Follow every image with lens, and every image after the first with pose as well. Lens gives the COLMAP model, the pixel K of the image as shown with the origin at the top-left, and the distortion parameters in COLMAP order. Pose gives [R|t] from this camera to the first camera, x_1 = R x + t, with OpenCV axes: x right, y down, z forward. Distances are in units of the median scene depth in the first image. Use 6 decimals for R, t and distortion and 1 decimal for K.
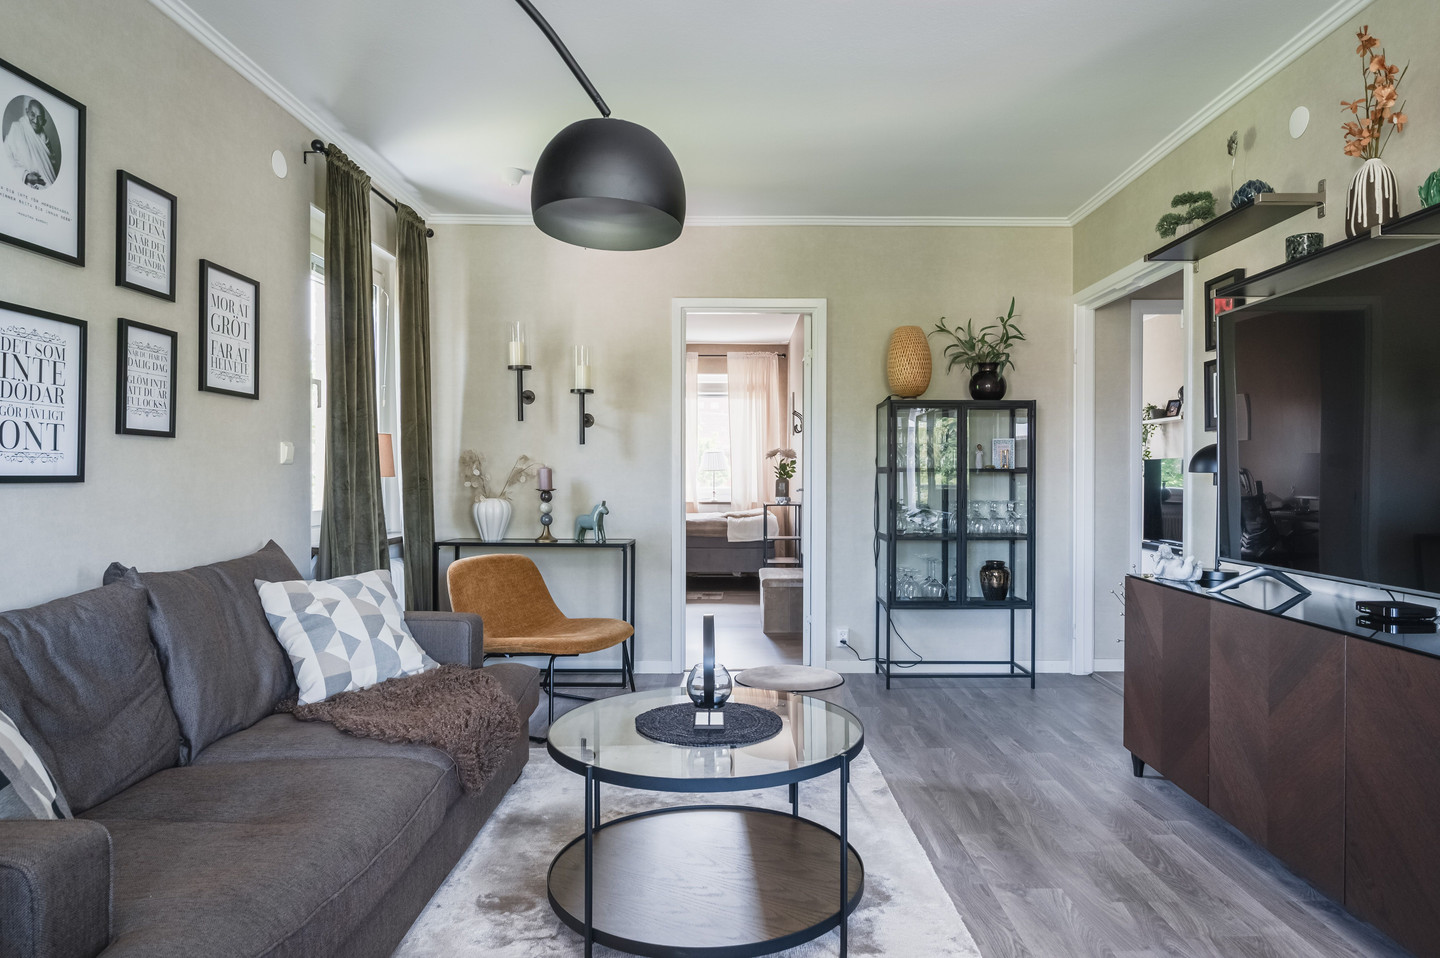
lens RADIAL K [[879.7, 0, 720.0], [0, 879.7, 479.0], [0, 0, 1]] dist [-0.059130, -0.000443]
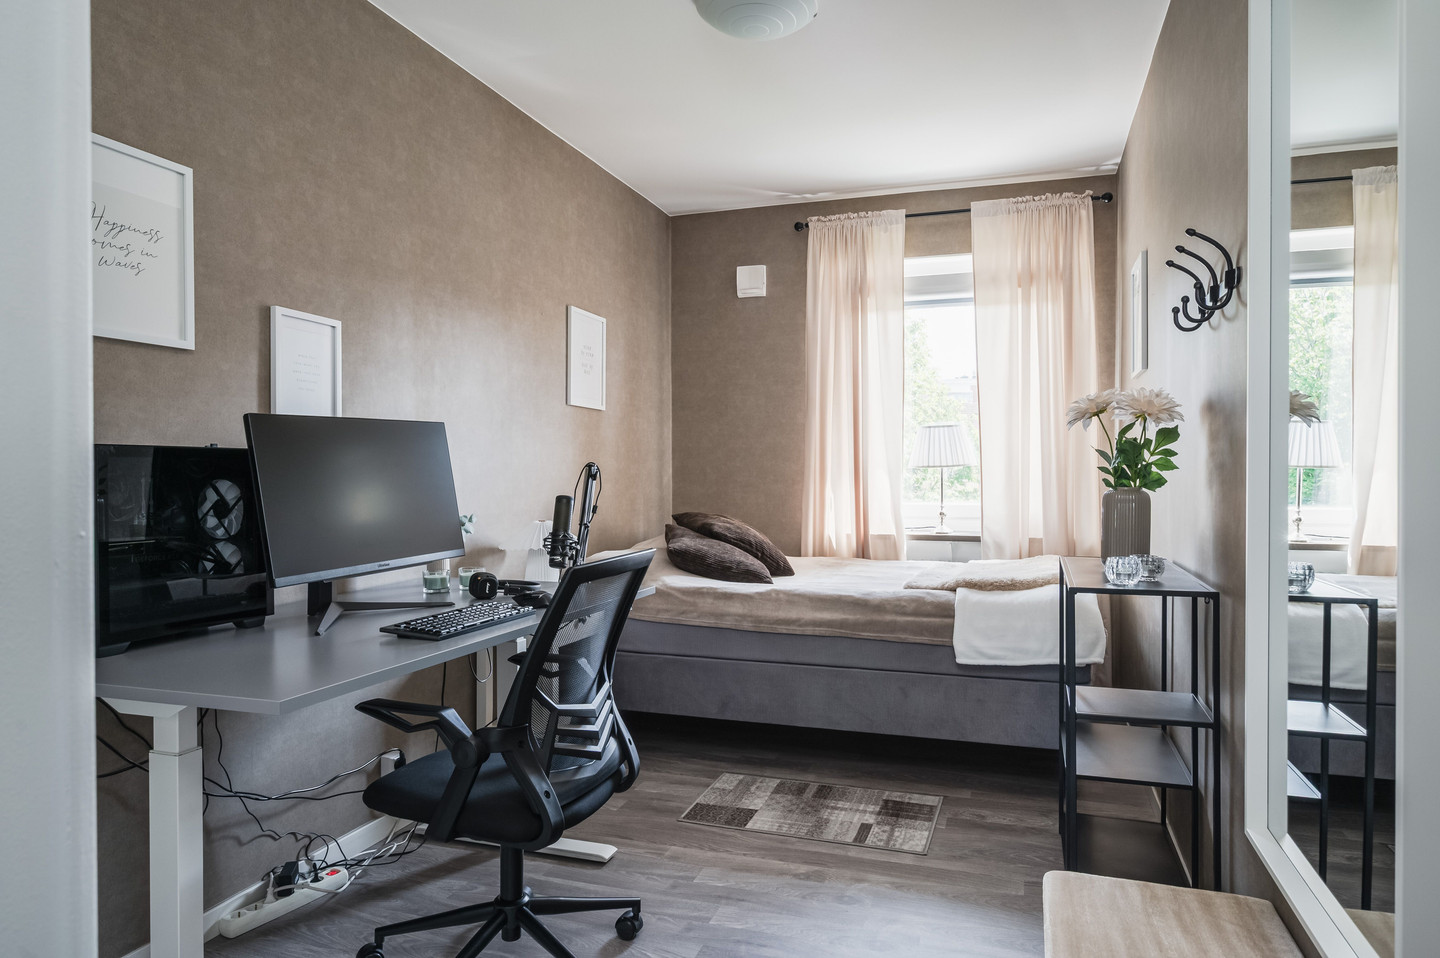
lens RADIAL K [[900.4, 0, 693.1], [0, 900.4, 475.9], [0, 0, 1]] dist [-0.003533, -0.000863]
pose [[0.944278, -0.002993, -0.329136, 0.025948], [0.002659, 0.999995, -0.001467, -0.004206], [0.329139, 0.000510, 0.944281, 0.529143]]
